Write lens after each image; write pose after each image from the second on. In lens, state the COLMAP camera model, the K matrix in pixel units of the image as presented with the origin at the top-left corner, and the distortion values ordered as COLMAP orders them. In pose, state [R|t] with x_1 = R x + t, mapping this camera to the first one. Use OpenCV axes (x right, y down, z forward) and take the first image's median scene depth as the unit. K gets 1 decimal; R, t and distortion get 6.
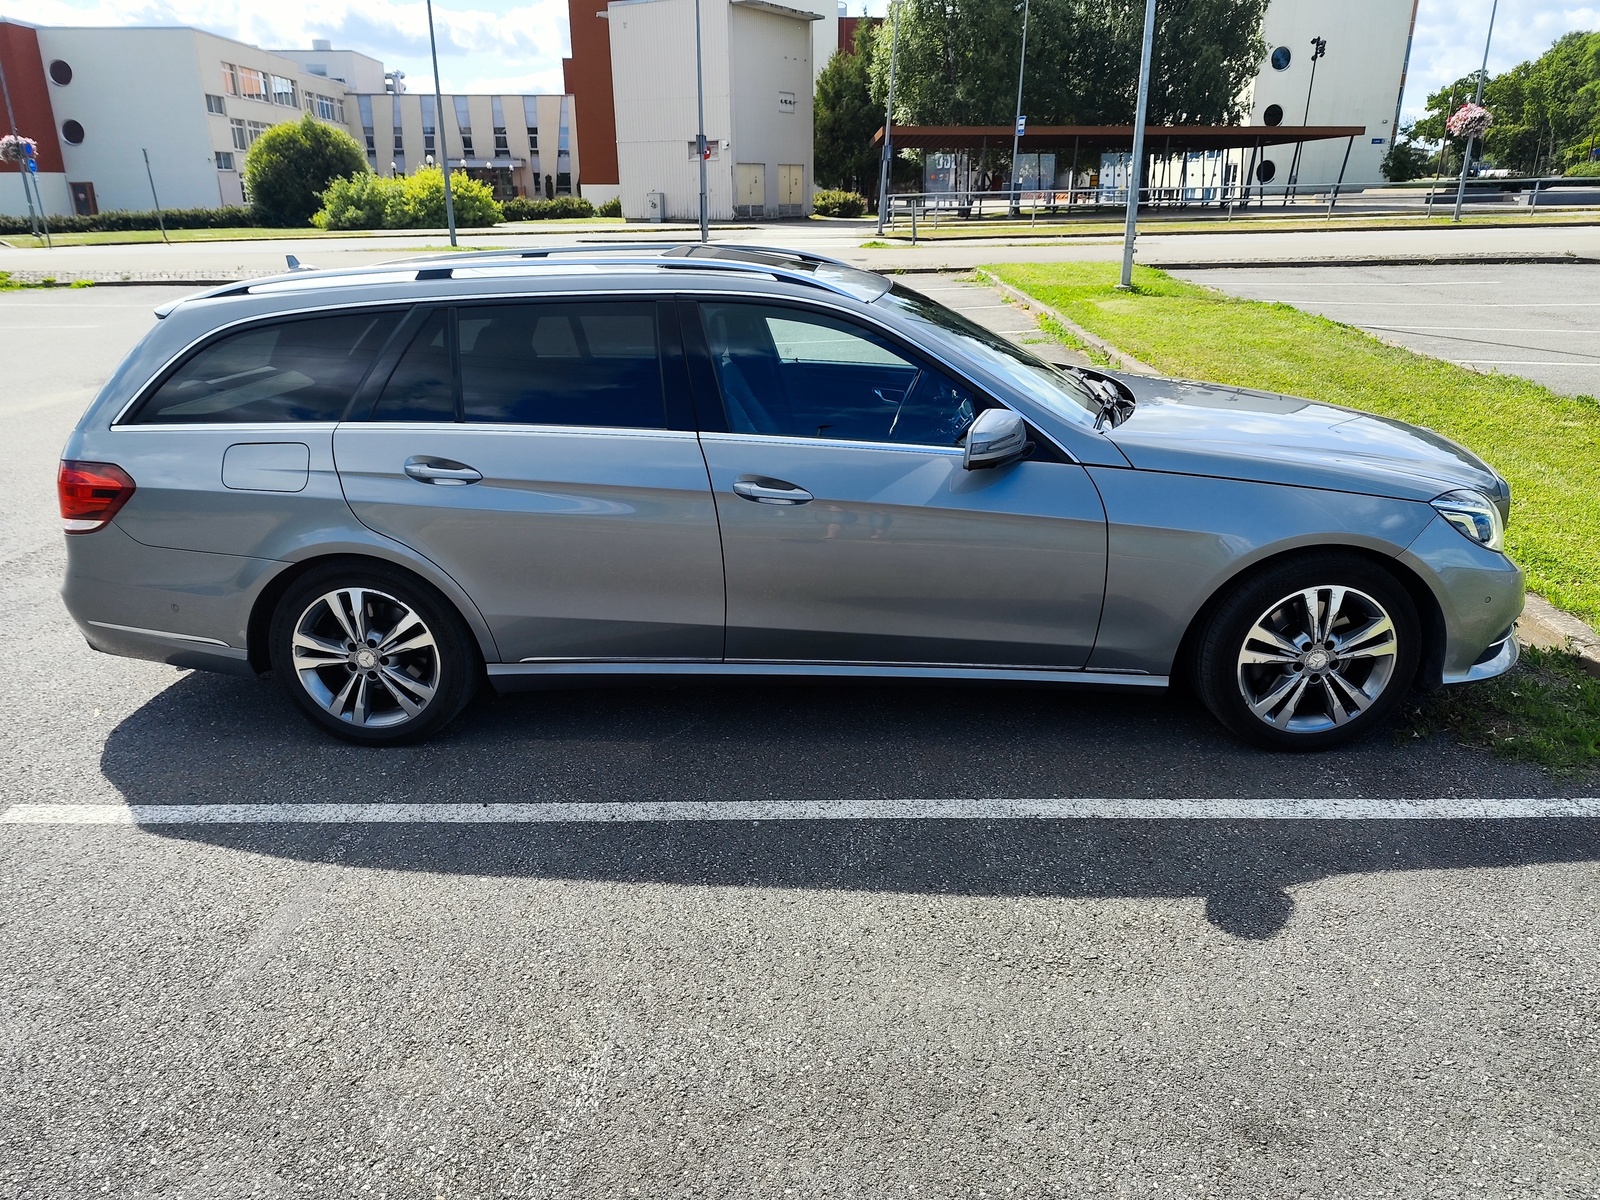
lens RADIAL K [[1120.3, 0, 818.4], [0, 1120.3, 600.2], [0, 0, 1]] dist [0.030929, -0.036136]
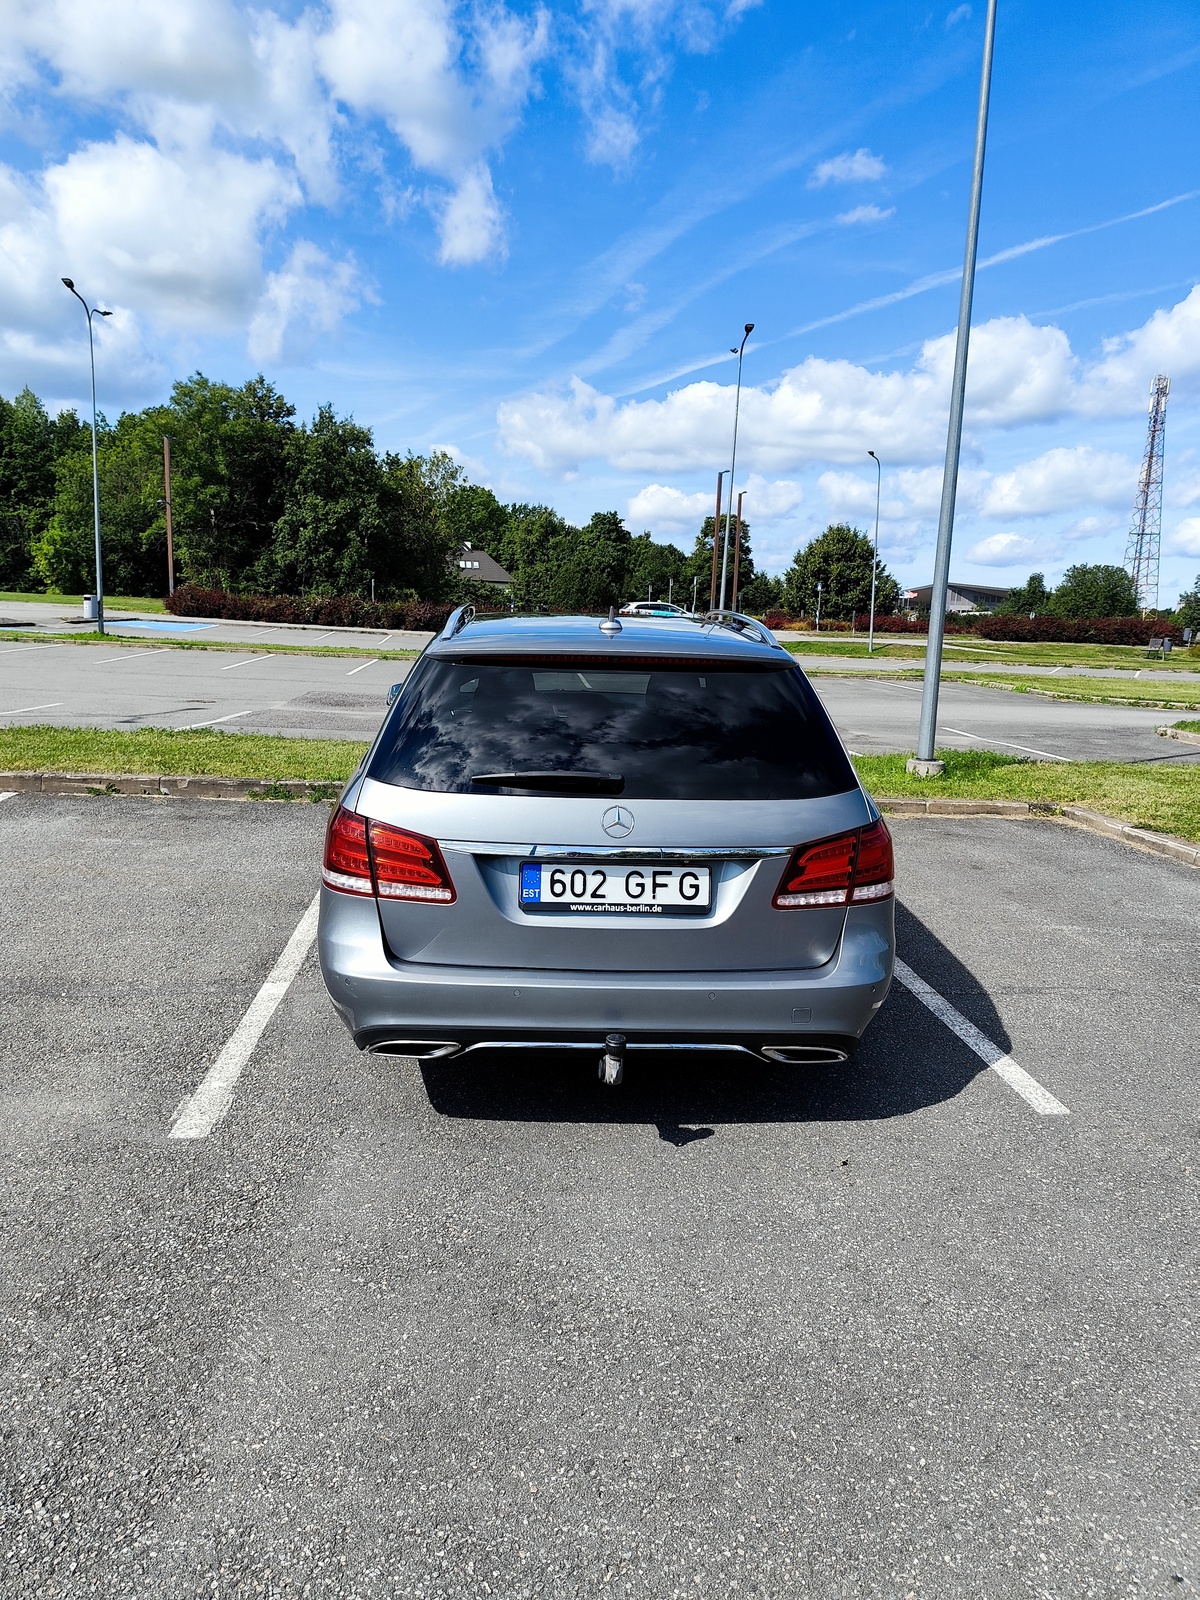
lens RADIAL K [[1100.2, 0, 600.0], [0, 1100.2, 800.0], [0, 0, 1]] dist [0.037003, -0.041096]
pose [[-0.107327, -0.156890, 0.981767, -0.151333], [0.313041, 0.931914, 0.183145, -0.036869], [-0.943656, 0.326990, -0.050906, 0.124779]]
